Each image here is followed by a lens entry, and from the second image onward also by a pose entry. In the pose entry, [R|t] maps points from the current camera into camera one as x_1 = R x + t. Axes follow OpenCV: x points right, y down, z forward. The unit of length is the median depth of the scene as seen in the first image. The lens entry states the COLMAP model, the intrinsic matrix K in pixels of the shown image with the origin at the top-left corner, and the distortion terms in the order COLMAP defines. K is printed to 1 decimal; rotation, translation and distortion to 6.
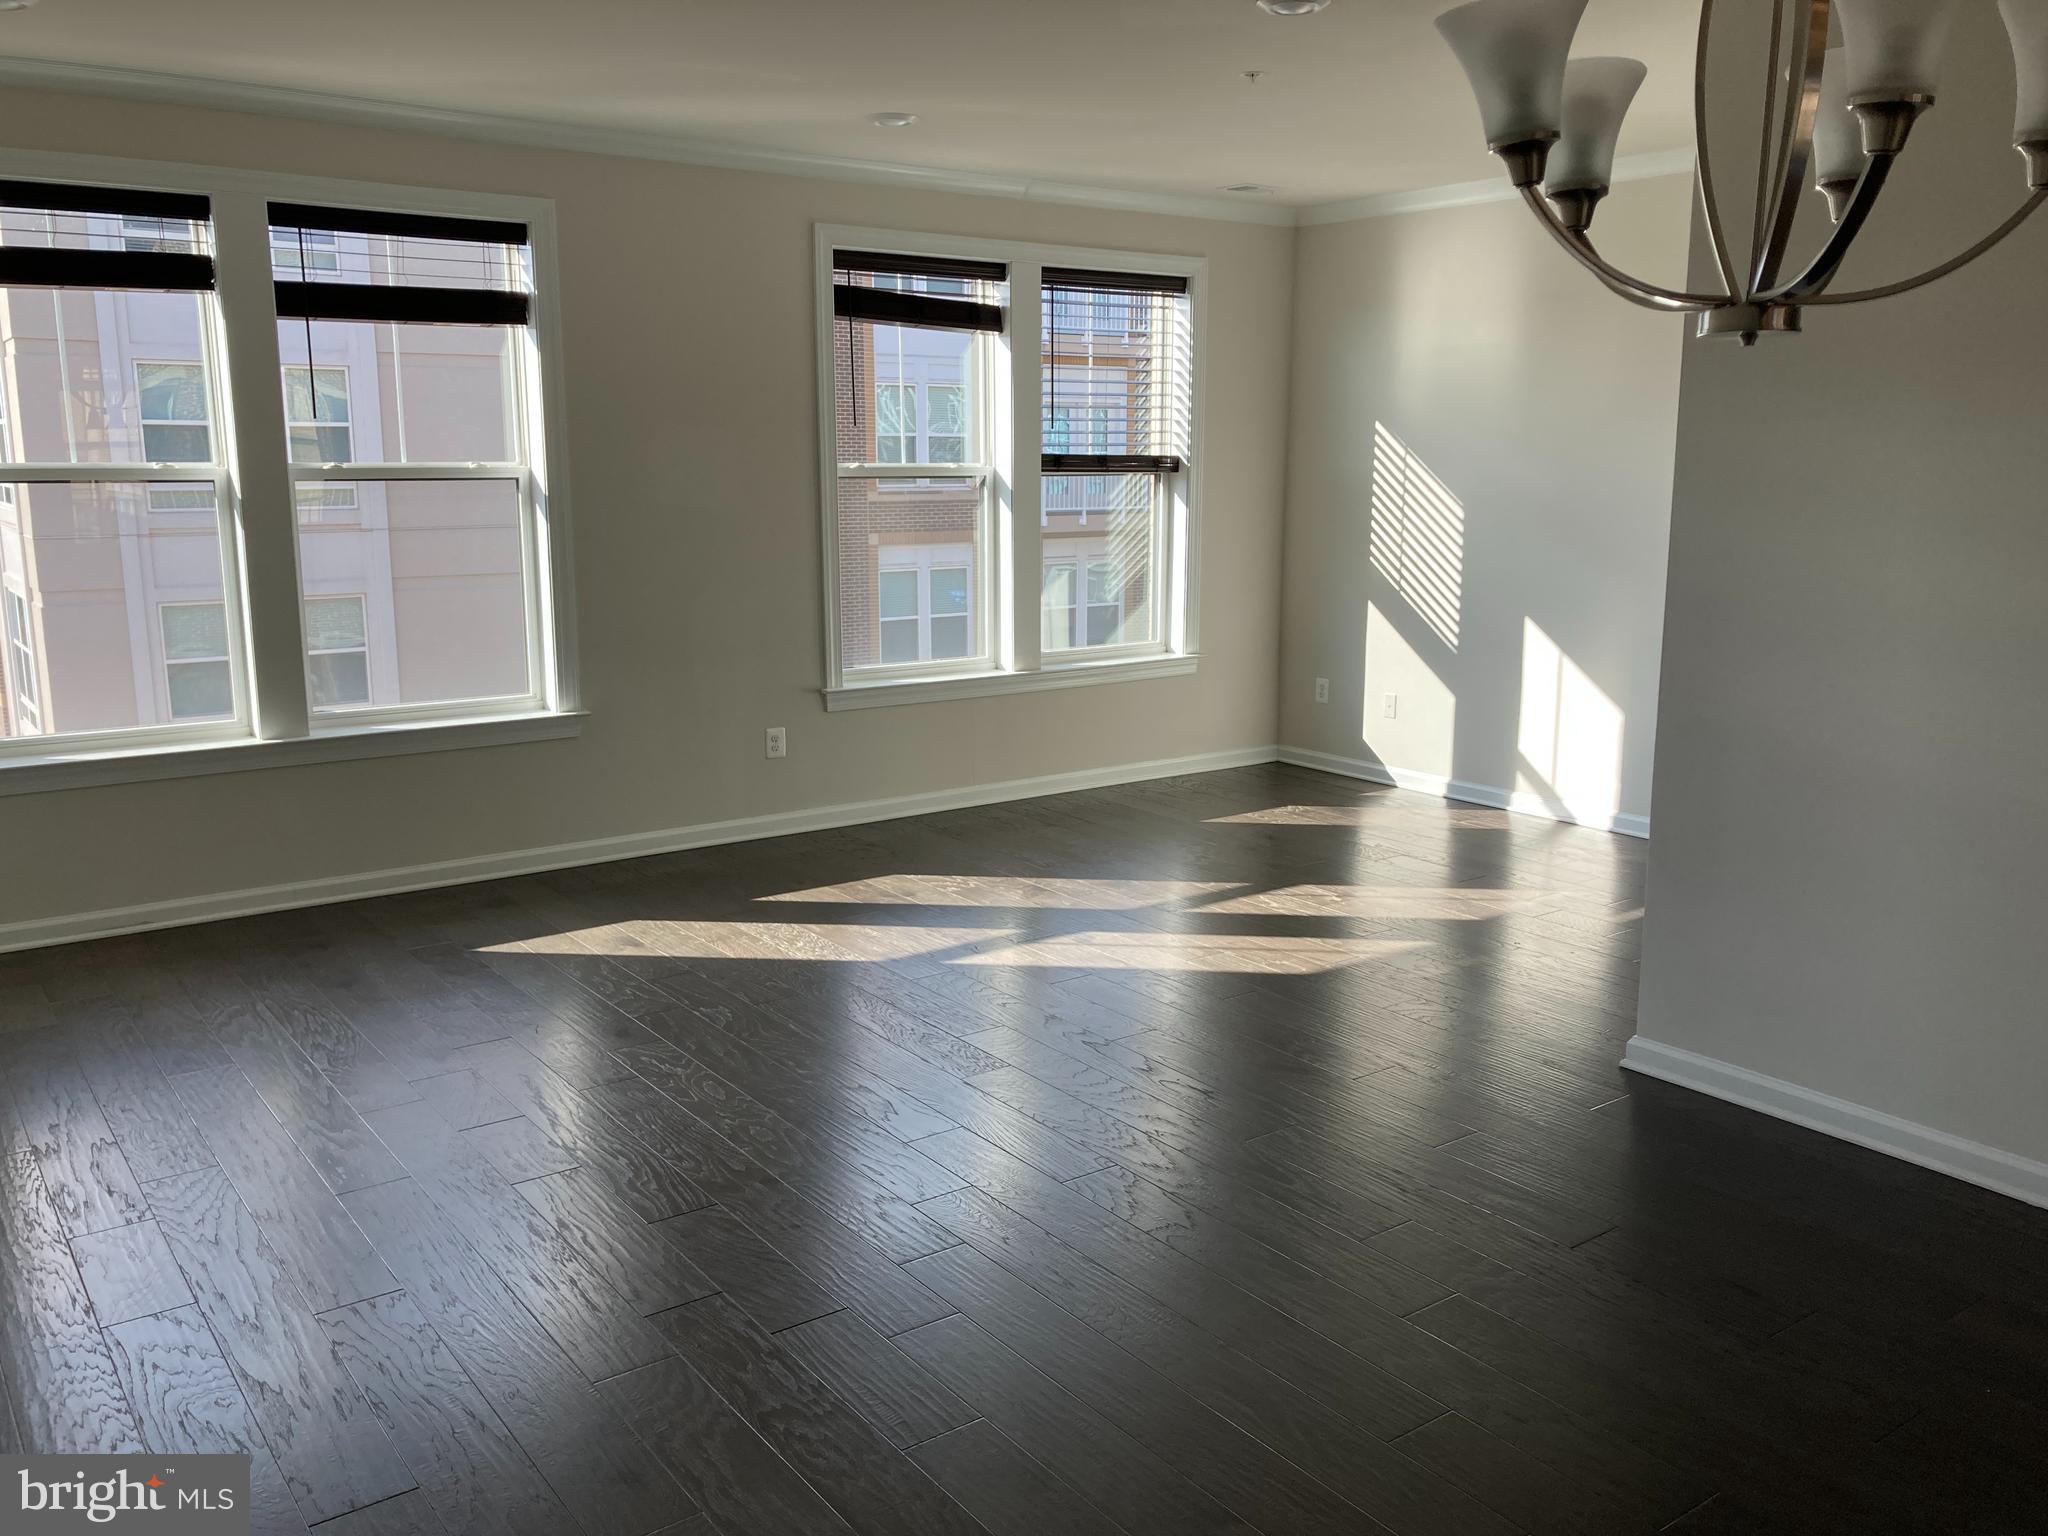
lens RADIAL K [[1699.4, 0, 1024.0], [0, 1699.4, 768.0], [0, 0, 1]] dist [-0.001837, -0.007614]
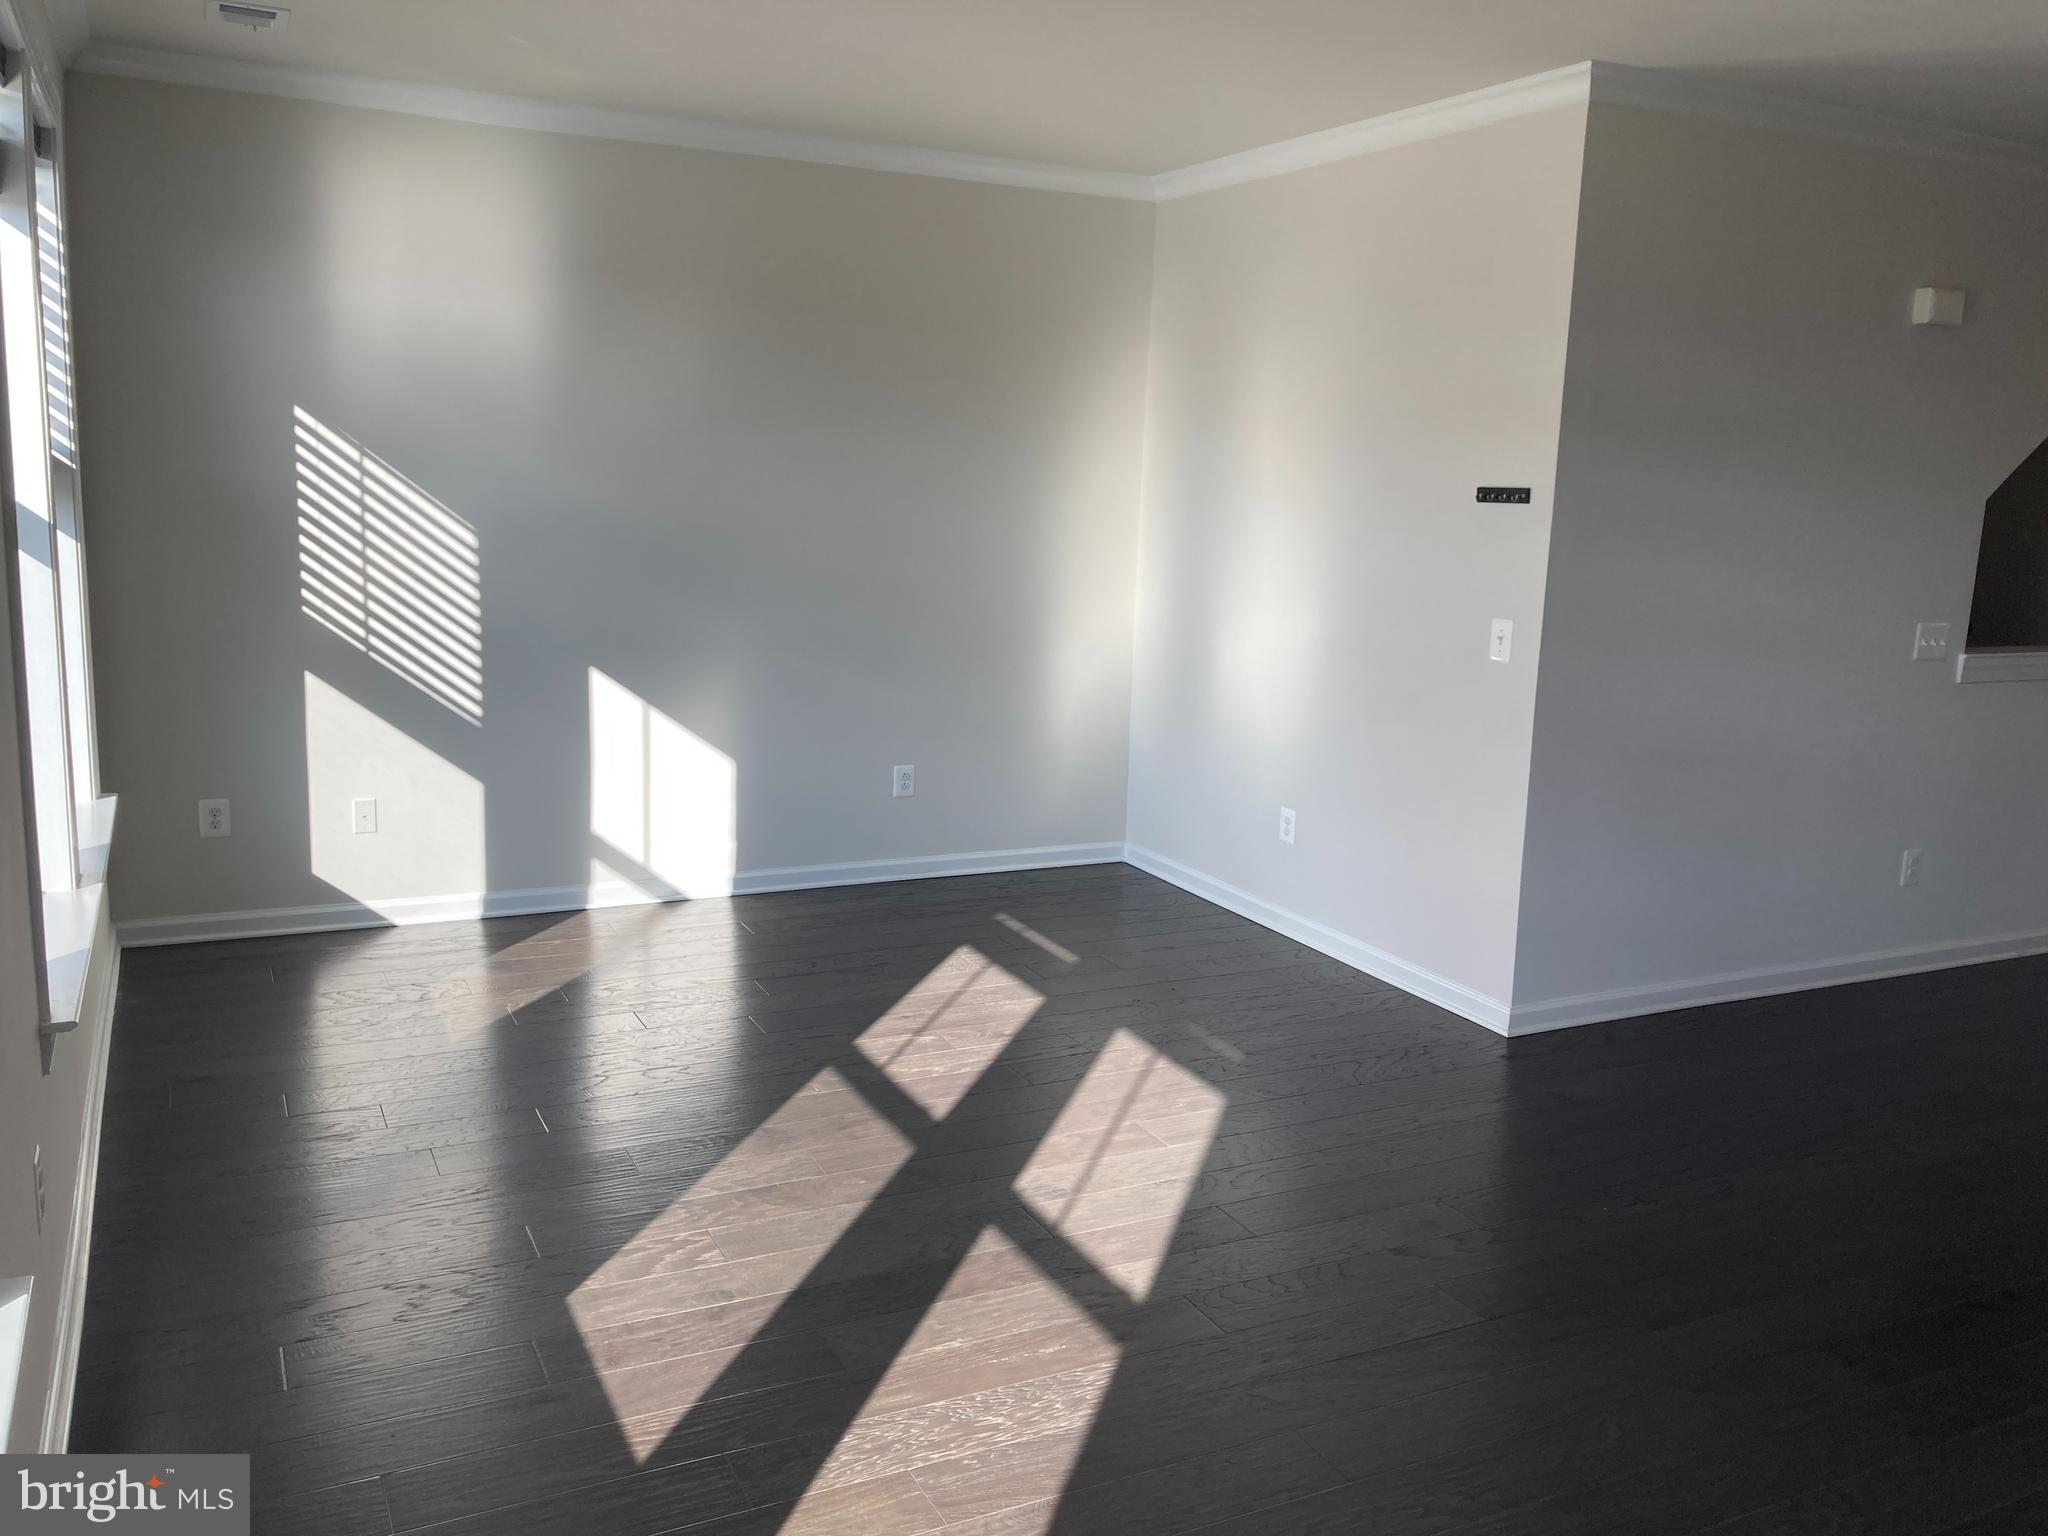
lens RADIAL K [[1699.4, 0, 1024.0], [0, 1699.4, 768.0], [0, 0, 1]] dist [-0.001837, -0.007614]
pose [[0.127863, -0.165498, 0.977886, -0.463052], [0.145850, 0.978397, 0.146514, -0.127995], [-0.981009, 0.123891, 0.149238, 0.675589]]
